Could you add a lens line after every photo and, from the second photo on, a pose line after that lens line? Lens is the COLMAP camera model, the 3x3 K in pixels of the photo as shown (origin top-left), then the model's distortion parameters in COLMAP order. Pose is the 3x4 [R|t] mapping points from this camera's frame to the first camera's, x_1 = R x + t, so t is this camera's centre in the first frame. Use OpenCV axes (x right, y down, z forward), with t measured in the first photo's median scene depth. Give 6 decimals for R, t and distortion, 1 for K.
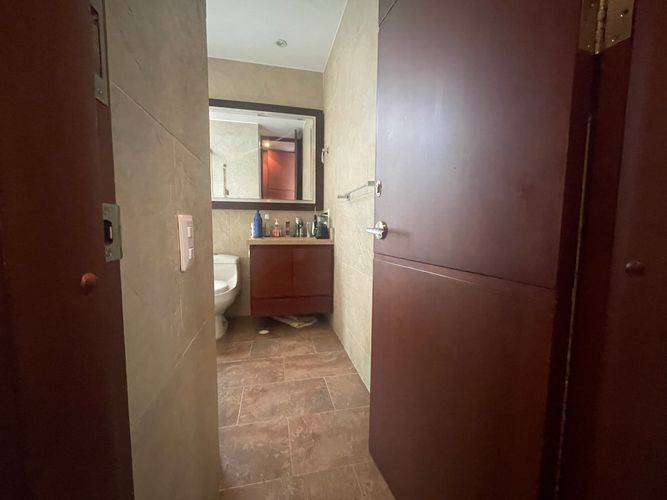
lens RADIAL K [[269.2, 0, 337.4], [0, 269.2, 252.7], [0, 0, 1]] dist [-0.003652, 0.001001]
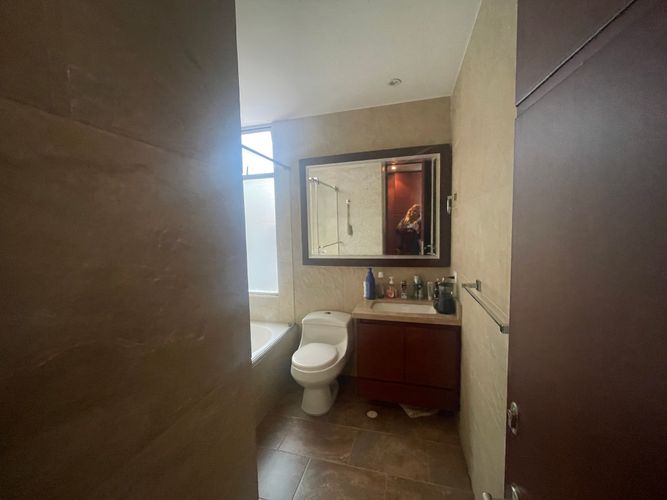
lens RADIAL K [[269.2, 0, 330.2], [0, 269.2, 250.3], [0, 0, 1]] dist [-0.003652, 0.001001]
pose [[0.867009, 0.009293, -0.498206, 0.037805], [-0.012915, 0.999909, -0.003825, -0.212920], [0.498125, 0.009751, 0.867050, 0.145080]]
